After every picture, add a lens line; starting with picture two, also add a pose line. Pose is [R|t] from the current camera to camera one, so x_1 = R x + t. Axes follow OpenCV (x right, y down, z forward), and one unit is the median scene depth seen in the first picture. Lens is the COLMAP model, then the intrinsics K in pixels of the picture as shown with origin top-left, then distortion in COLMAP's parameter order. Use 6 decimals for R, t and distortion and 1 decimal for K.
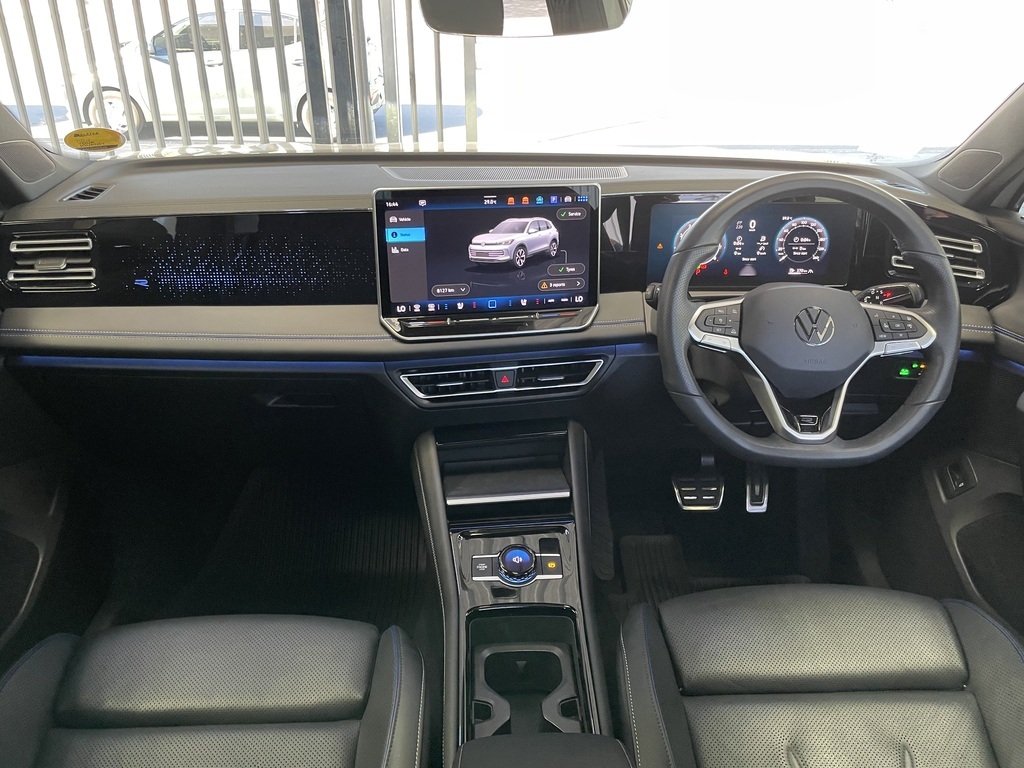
lens RADIAL K [[788.8, 0, 515.2], [0, 788.8, 384.0], [0, 0, 1]] dist [0.057573, -0.085341]
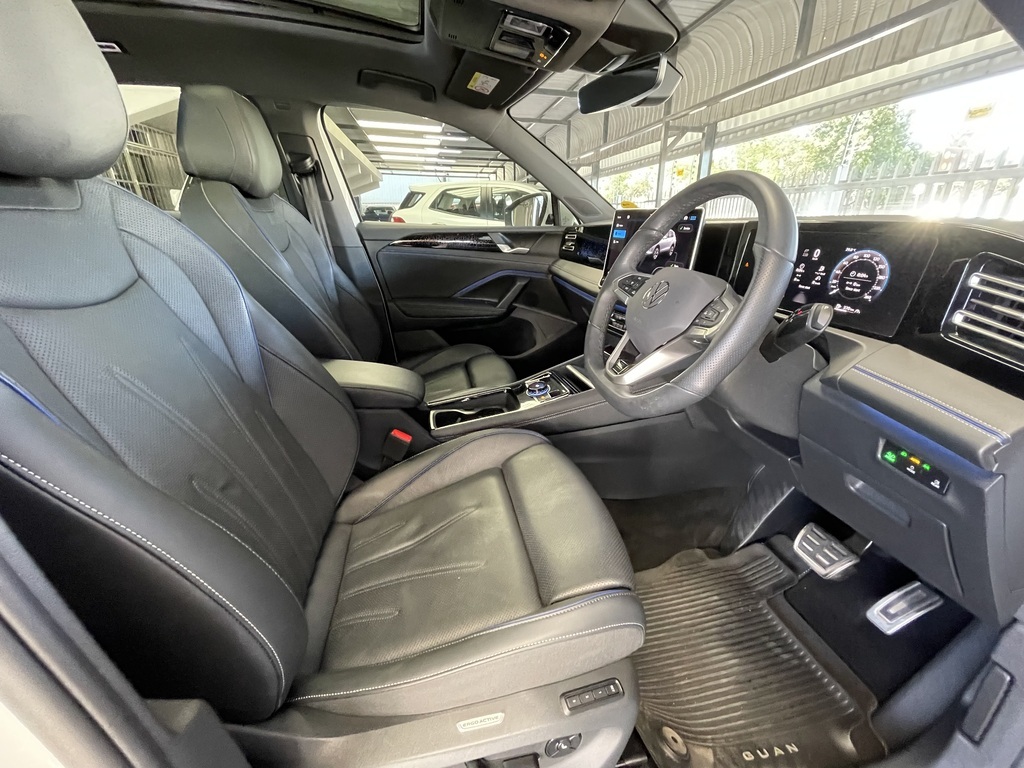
lens RADIAL K [[409.7, 0, 515.7], [0, 409.7, 379.6], [0, 0, 1]] dist [0.000179, -0.000249]
pose [[0.159609, 0.352866, -0.921960, 0.812959], [-0.439320, 0.861743, 0.253764, -0.021989], [0.884038, 0.364533, 0.292563, 0.570947]]
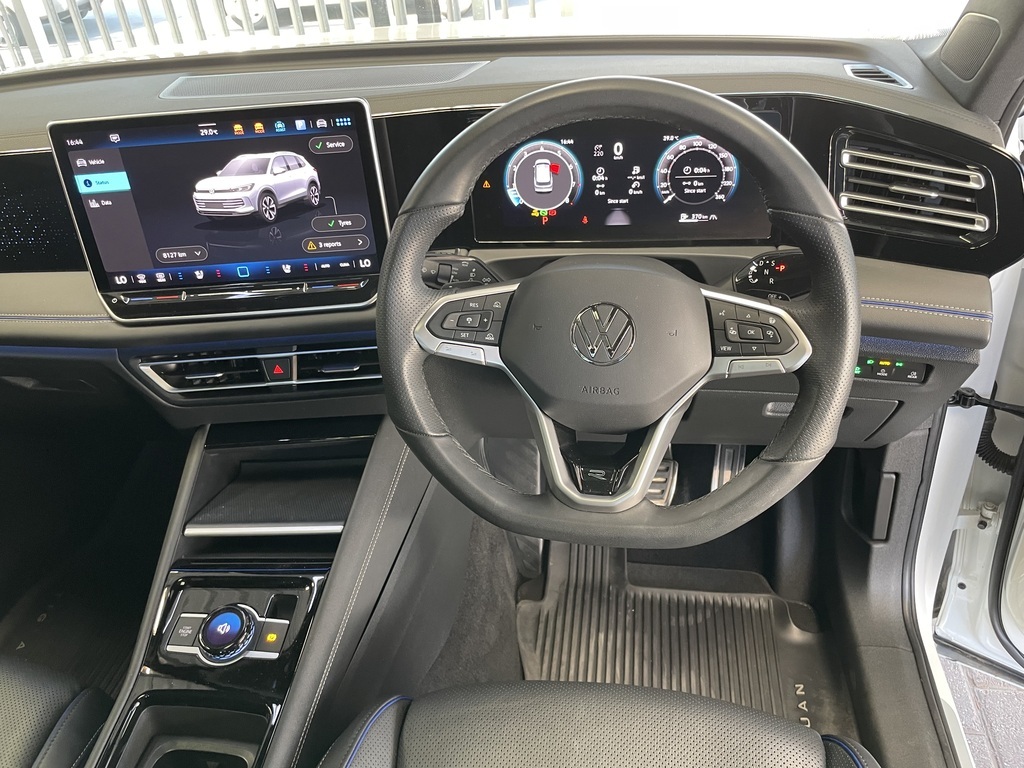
lens RADIAL K [[788.8, 0, 513.7], [0, 788.8, 380.9], [0, 0, 1]] dist [0.057573, -0.085341]
pose [[0.977170, 0.034568, -0.209626, 0.370985], [-0.004294, 0.989686, 0.143186, -0.105767], [0.212413, -0.139017, 0.967241, 0.314694]]
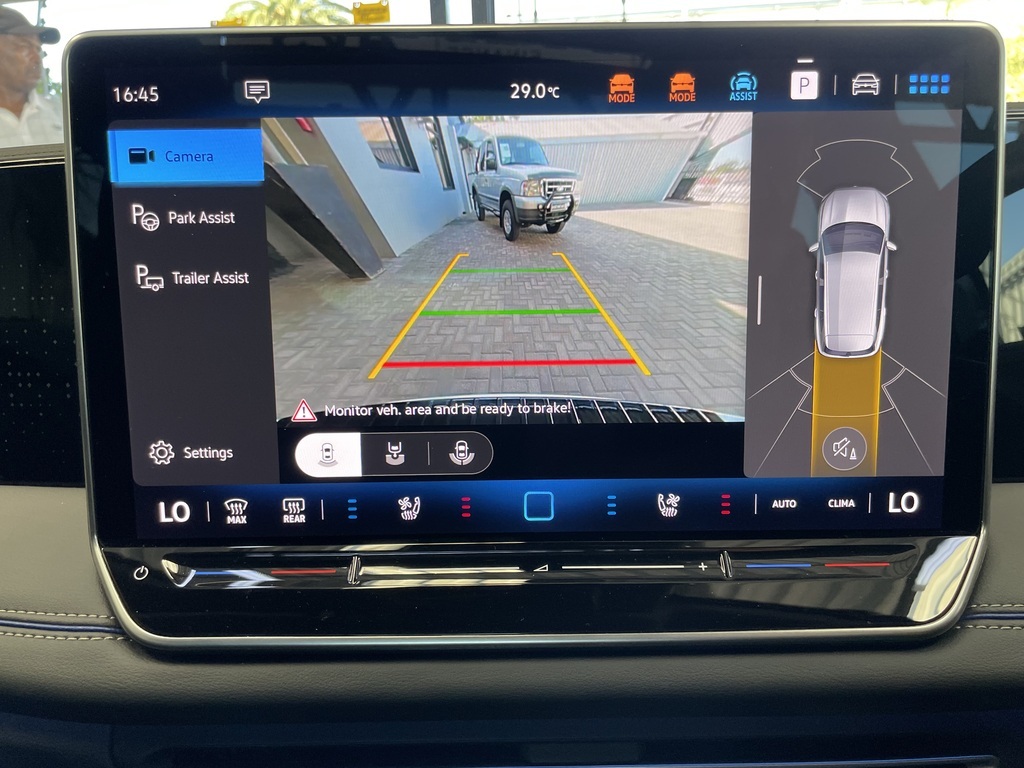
lens RADIAL K [[788.8, 0, 505.1], [0, 788.8, 386.1], [0, 0, 1]] dist [0.057573, -0.085341]
pose [[0.978055, 0.018320, -0.207540, 0.011390], [-0.061462, 0.977168, -0.203386, -0.085614], [0.199076, 0.211679, 0.956850, 0.736832]]
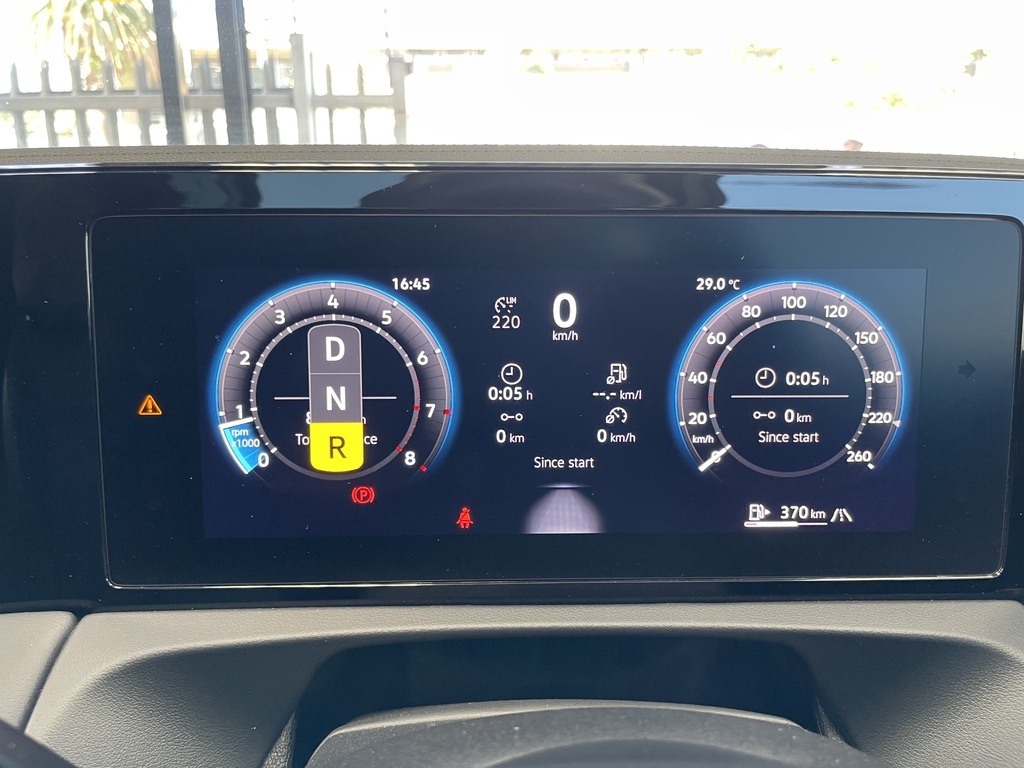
lens RADIAL K [[788.8, 0, 515.2], [0, 788.8, 381.3], [0, 0, 1]] dist [0.057573, -0.085341]
pose [[0.999865, -0.003194, -0.016110, 0.297396], [-0.000245, 0.977899, -0.209078, -0.138811], [0.016422, 0.209054, 0.977766, 0.808632]]
